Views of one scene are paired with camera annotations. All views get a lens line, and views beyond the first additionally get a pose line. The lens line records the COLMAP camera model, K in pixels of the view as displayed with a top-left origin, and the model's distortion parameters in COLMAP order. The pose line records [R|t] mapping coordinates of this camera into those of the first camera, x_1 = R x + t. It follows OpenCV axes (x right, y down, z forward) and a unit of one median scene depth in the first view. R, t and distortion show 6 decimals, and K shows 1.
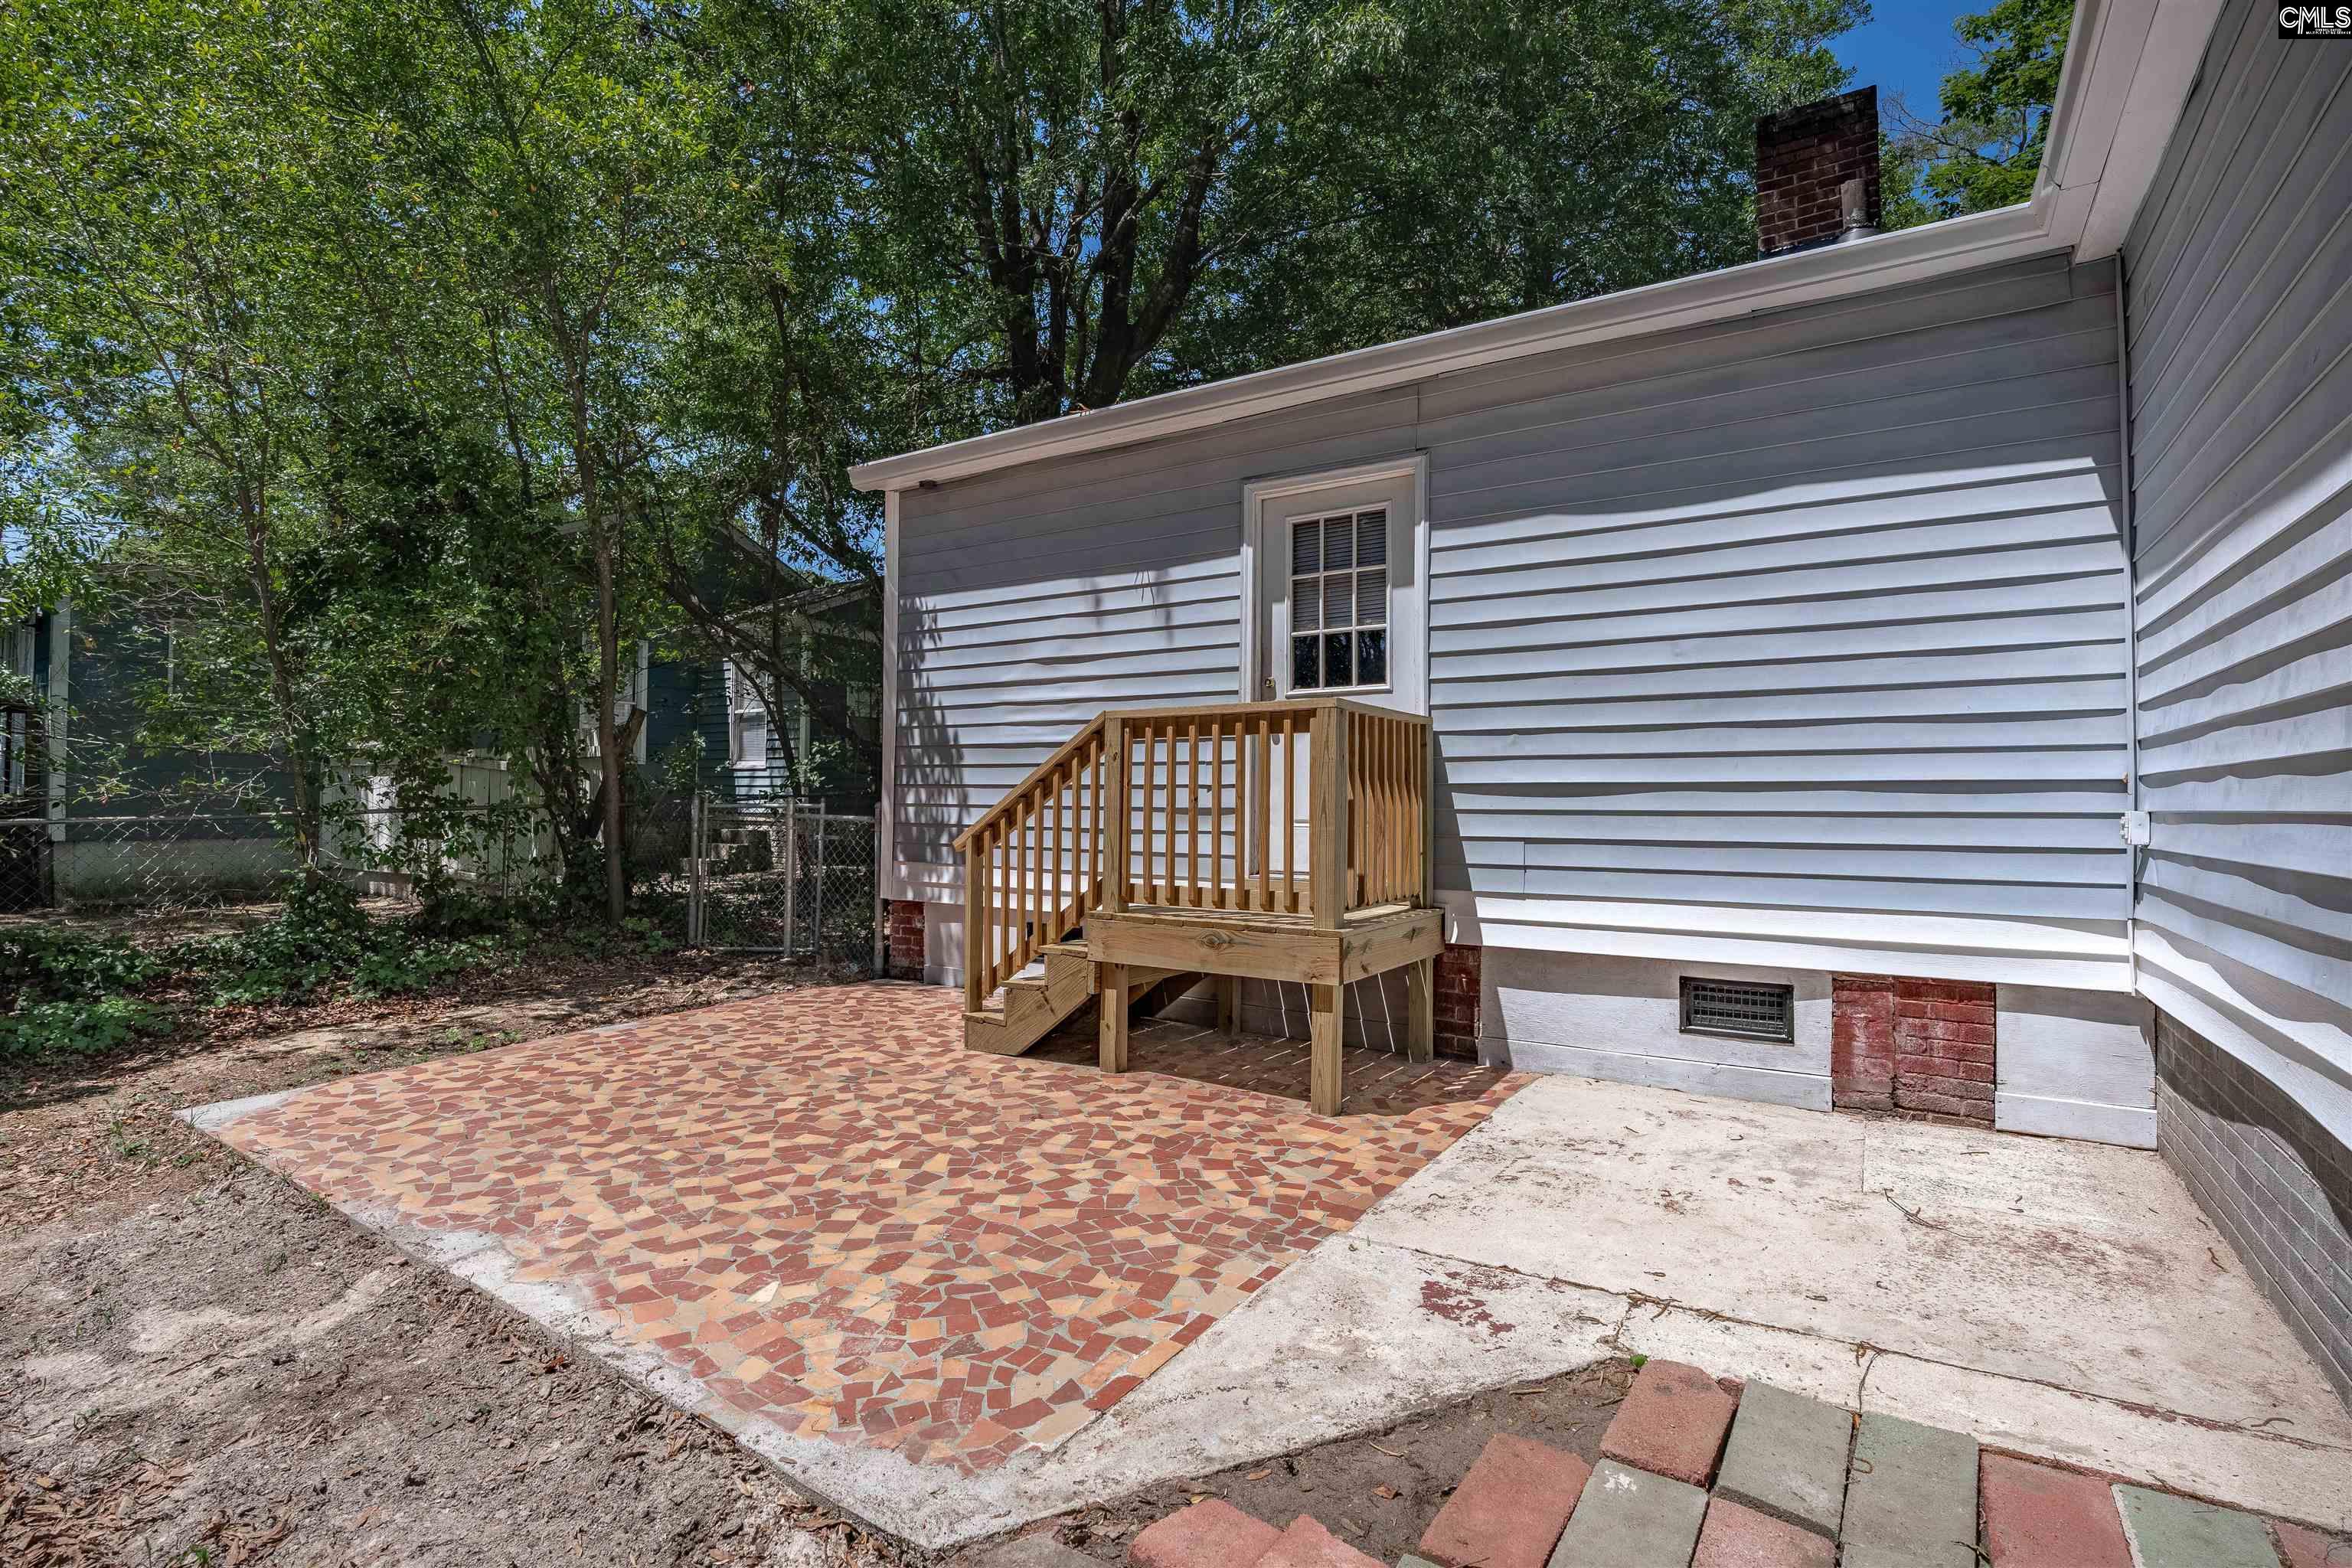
lens RADIAL K [[1105.8, 0, 1171.1], [0, 1105.8, 779.1], [0, 0, 1]] dist [-0.042664, 0.015640]
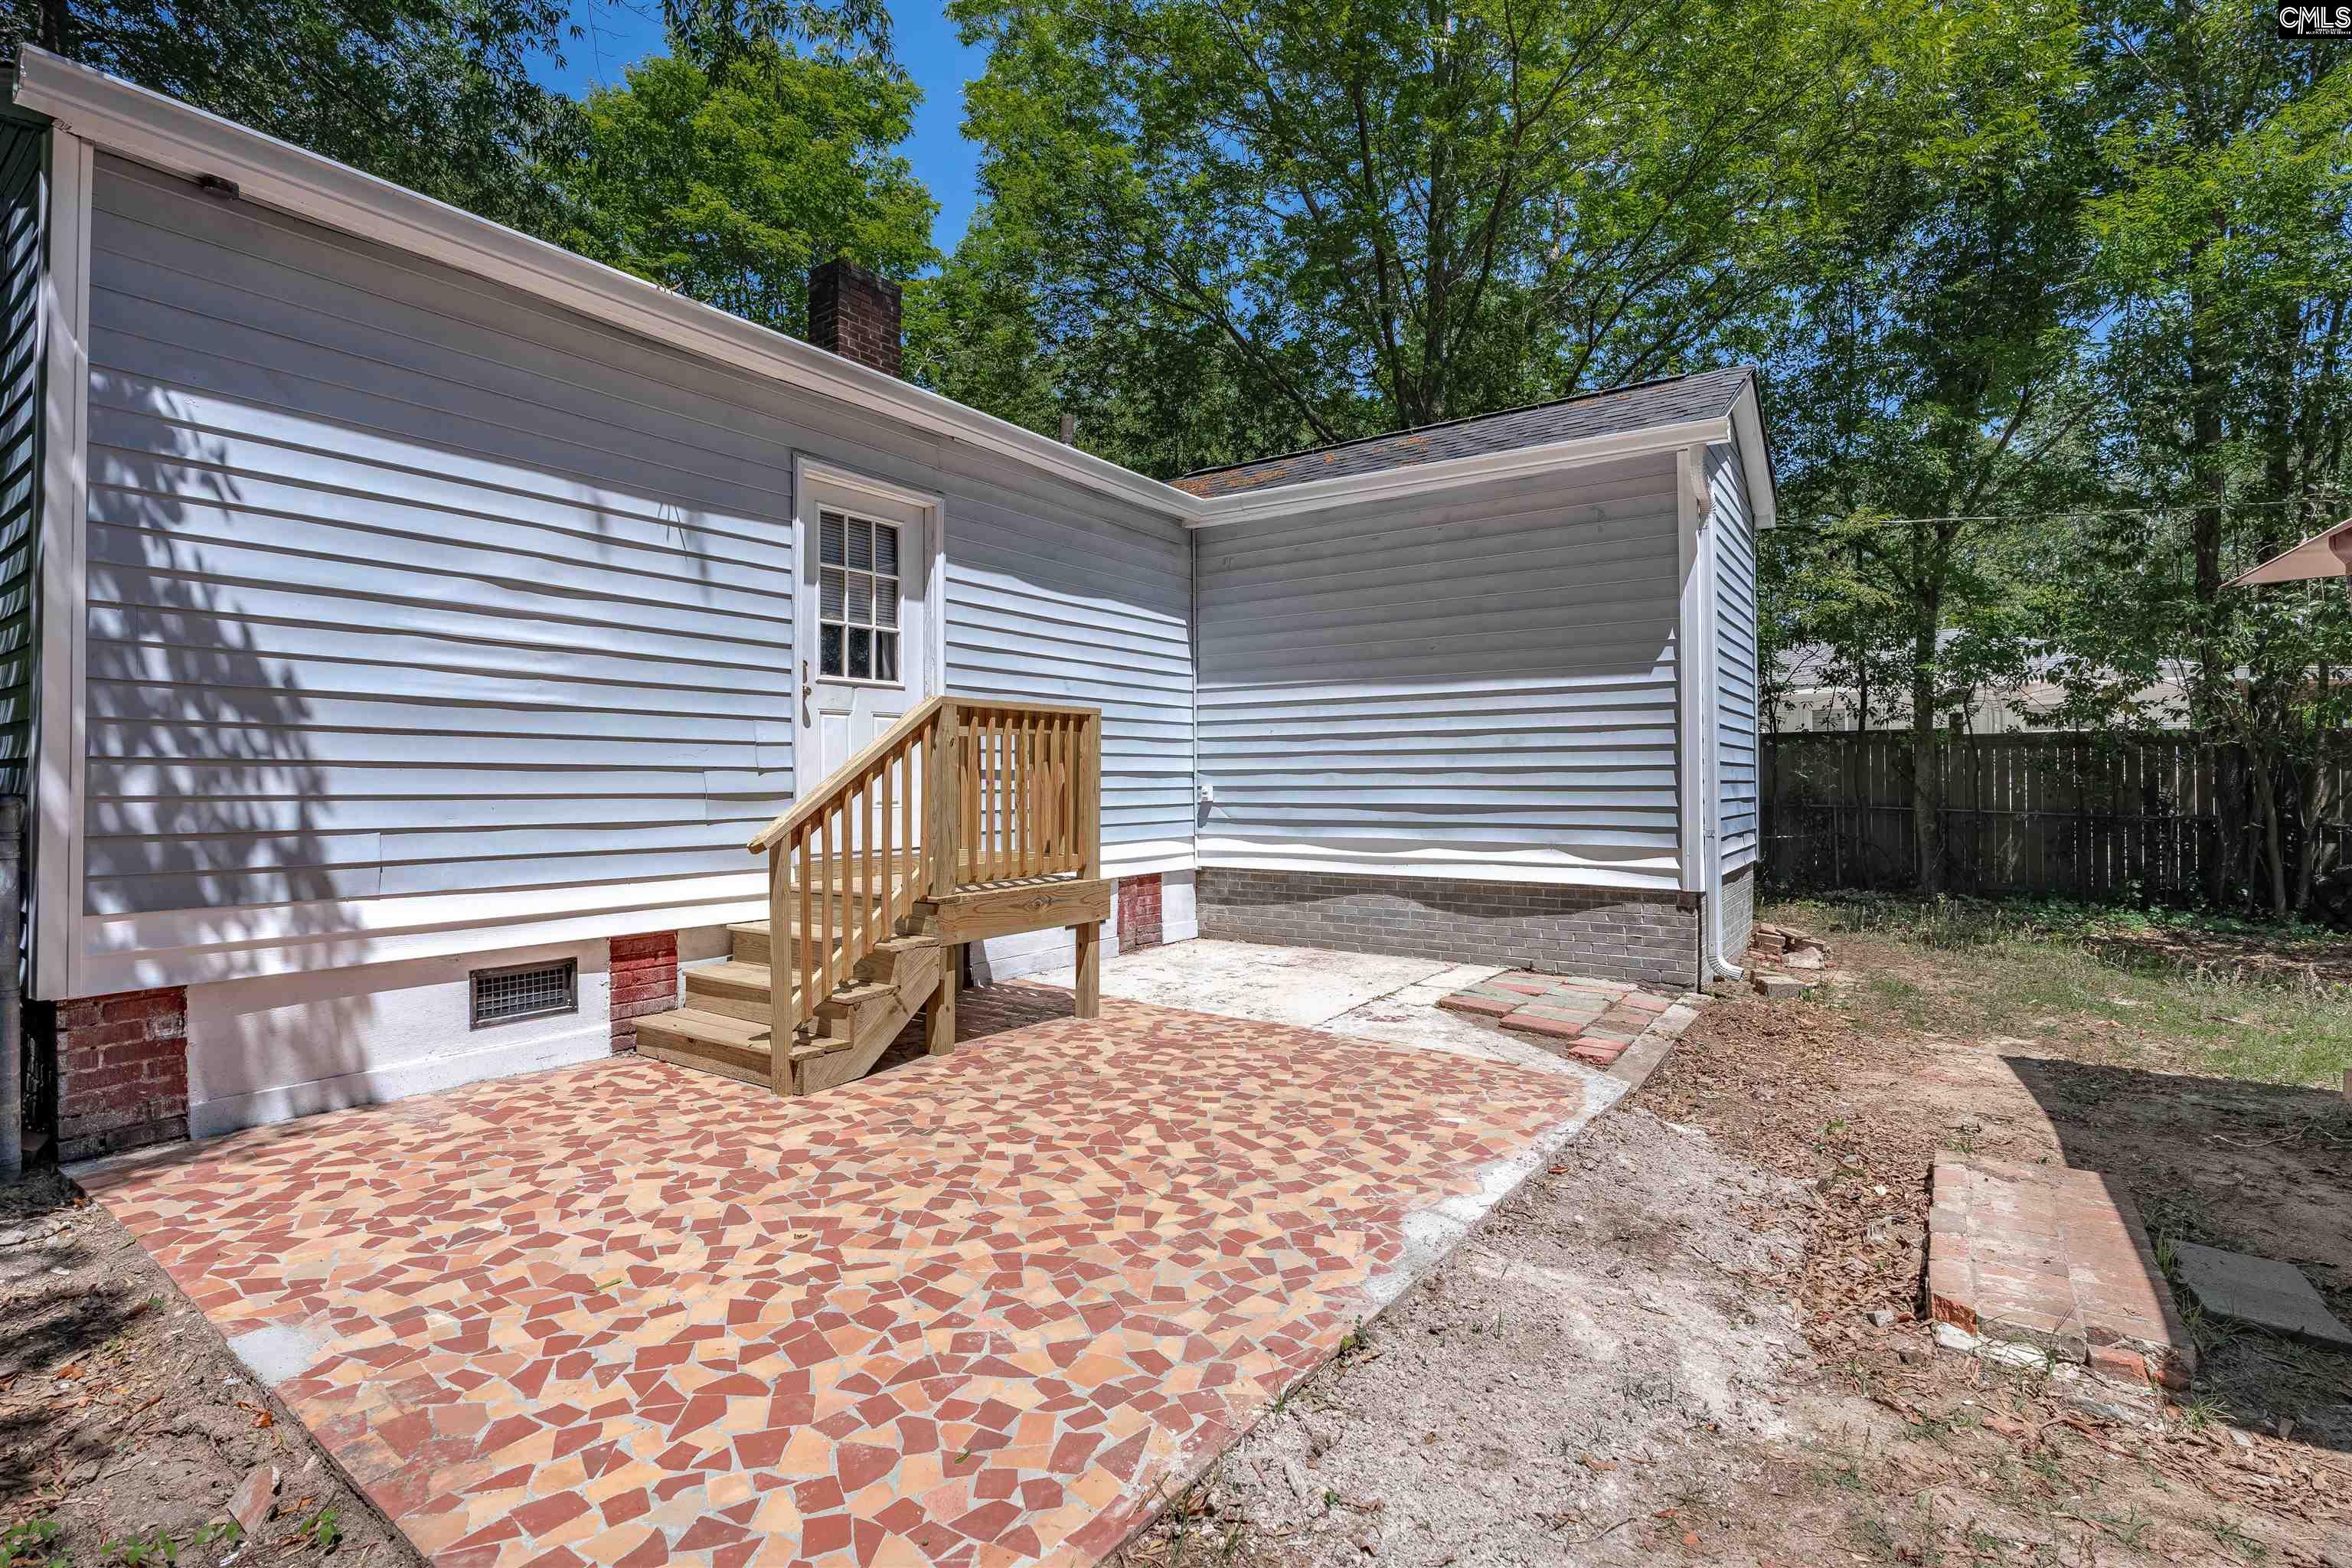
lens RADIAL K [[1098.1, 0, 1199.6], [0, 1098.1, 764.3], [0, 0, 1]] dist [-0.027496, 0.000493]
pose [[0.011212, 0.010103, 0.999886, -1.359419], [-0.018406, 0.999782, -0.009896, 0.007631], [-0.999768, -0.018293, 0.011395, 0.976466]]
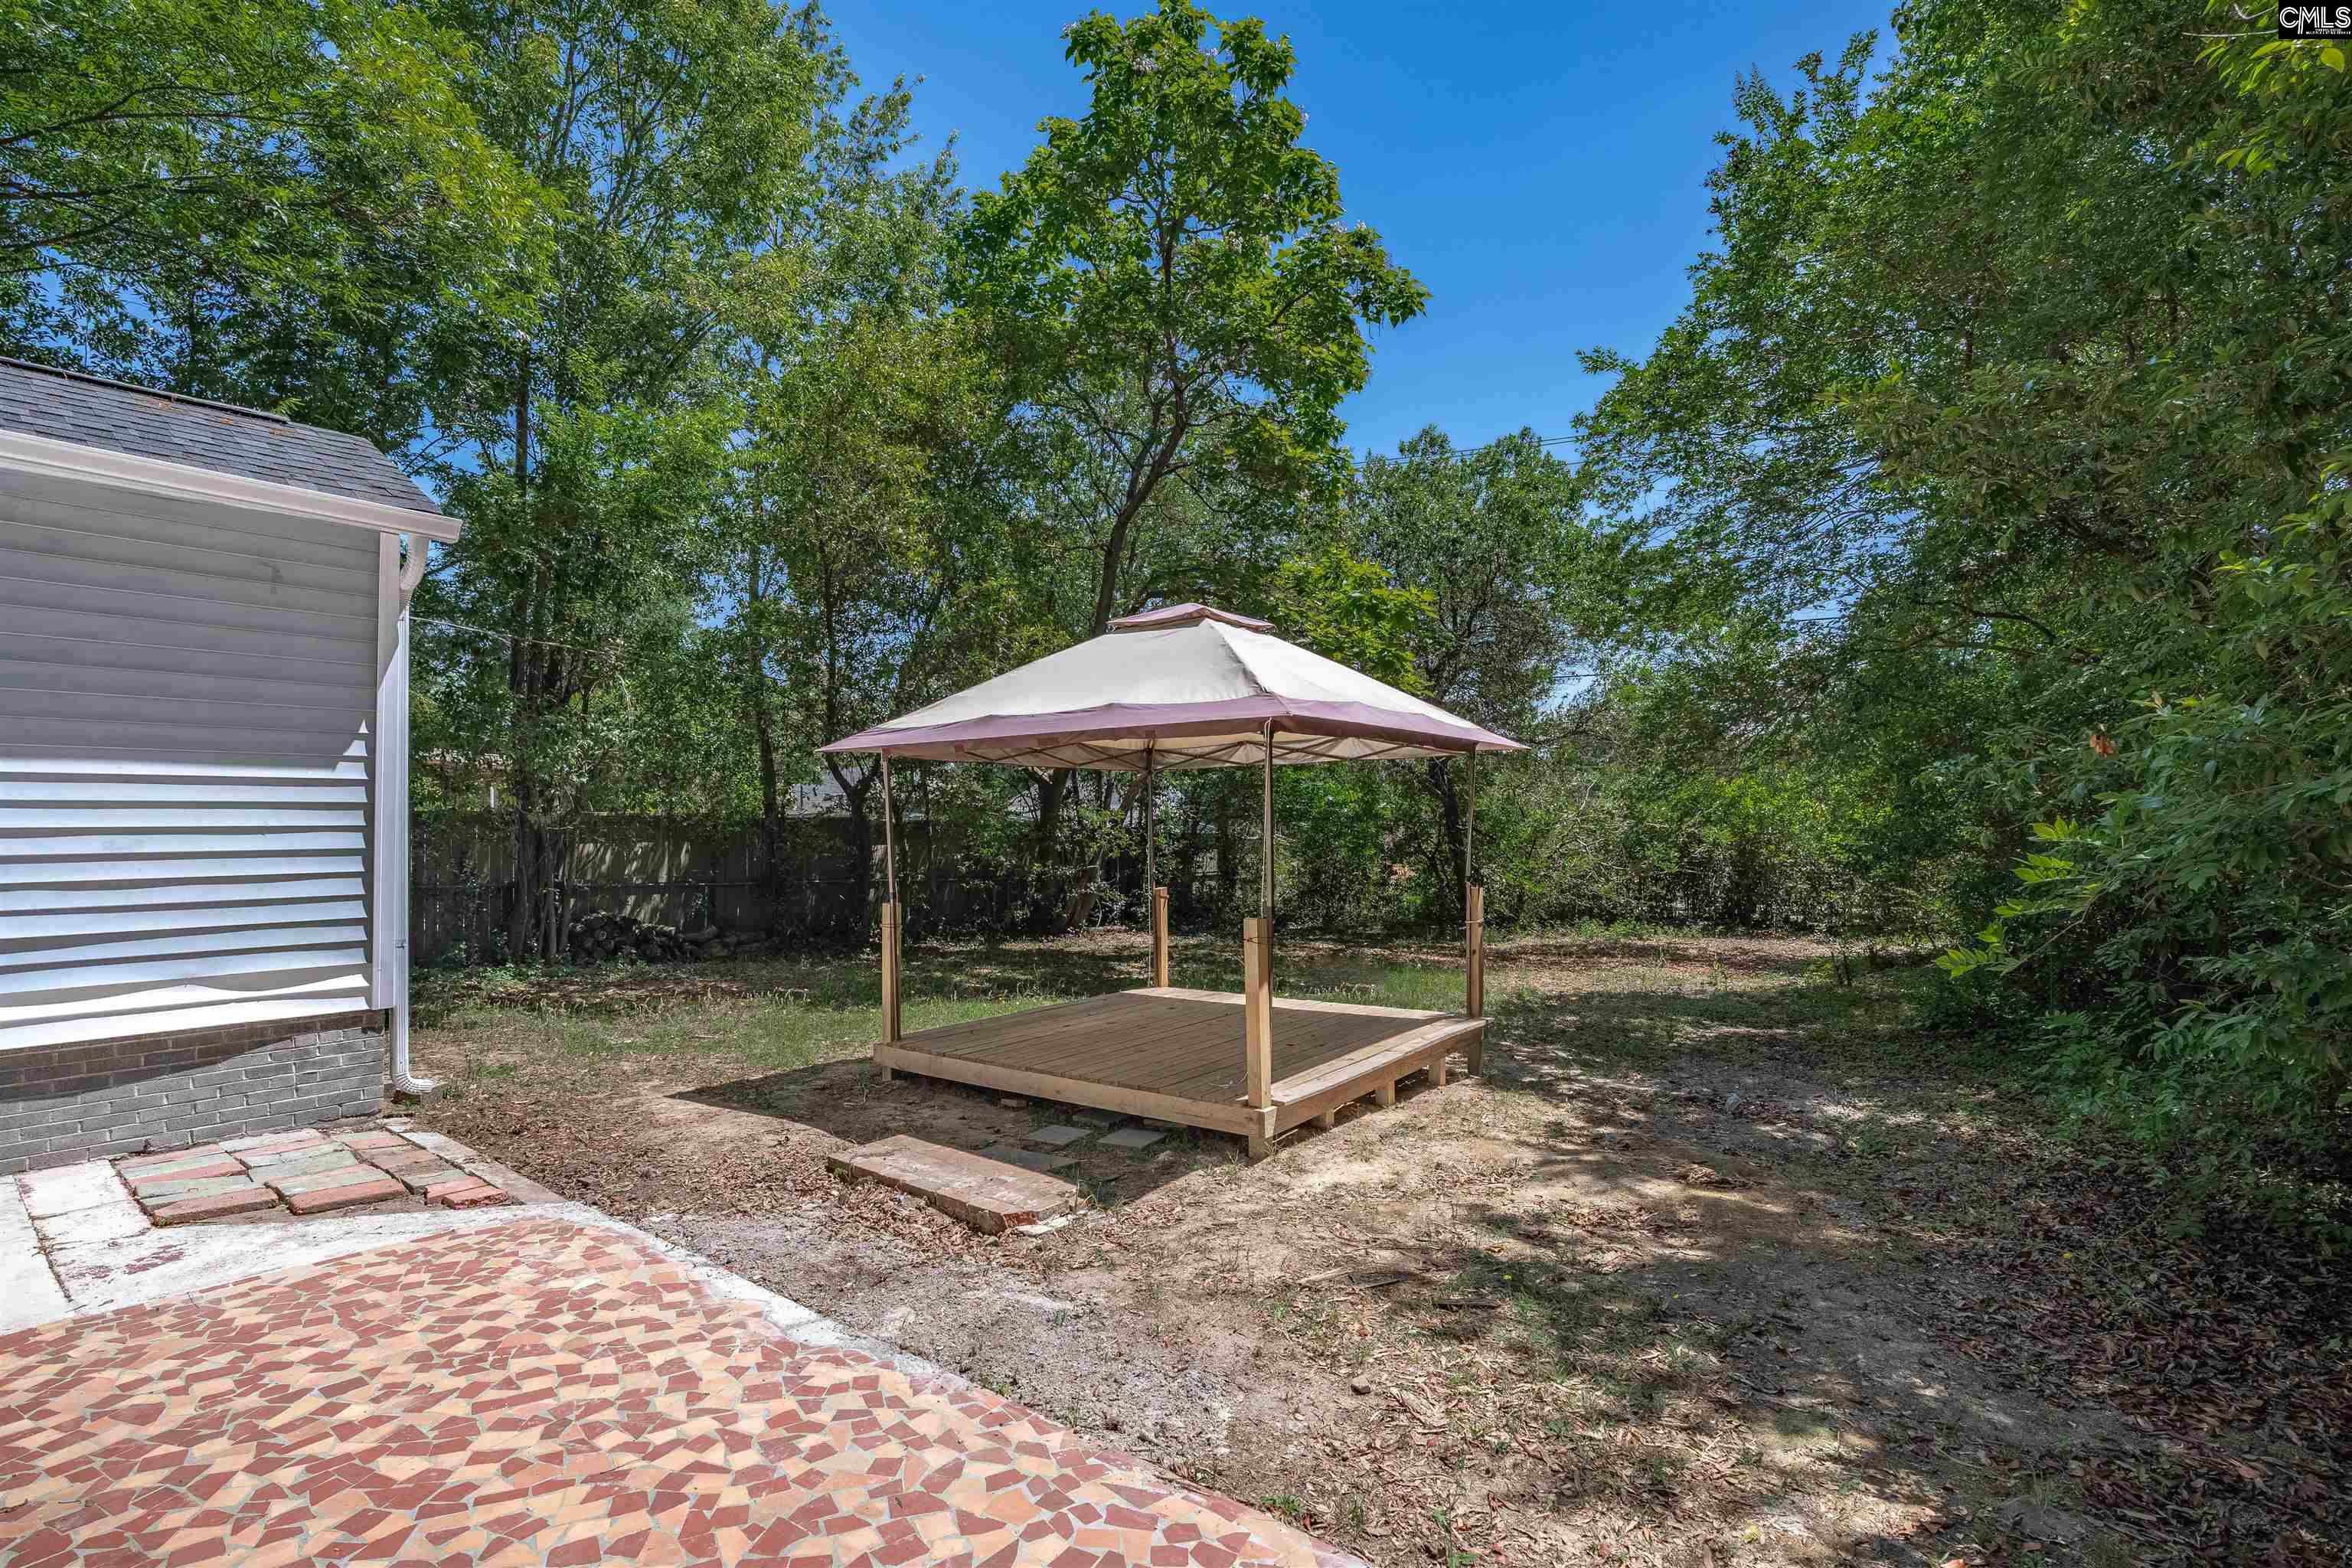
lens RADIAL K [[1105.8, 0, 1171.1], [0, 1105.8, 779.1], [0, 0, 1]] dist [-0.042664, 0.015640]
pose [[-0.996976, 0.005975, 0.077482, -0.896802], [0.001740, 0.998506, -0.054622, -0.069010], [-0.077692, -0.054322, -0.995496, 1.720529]]
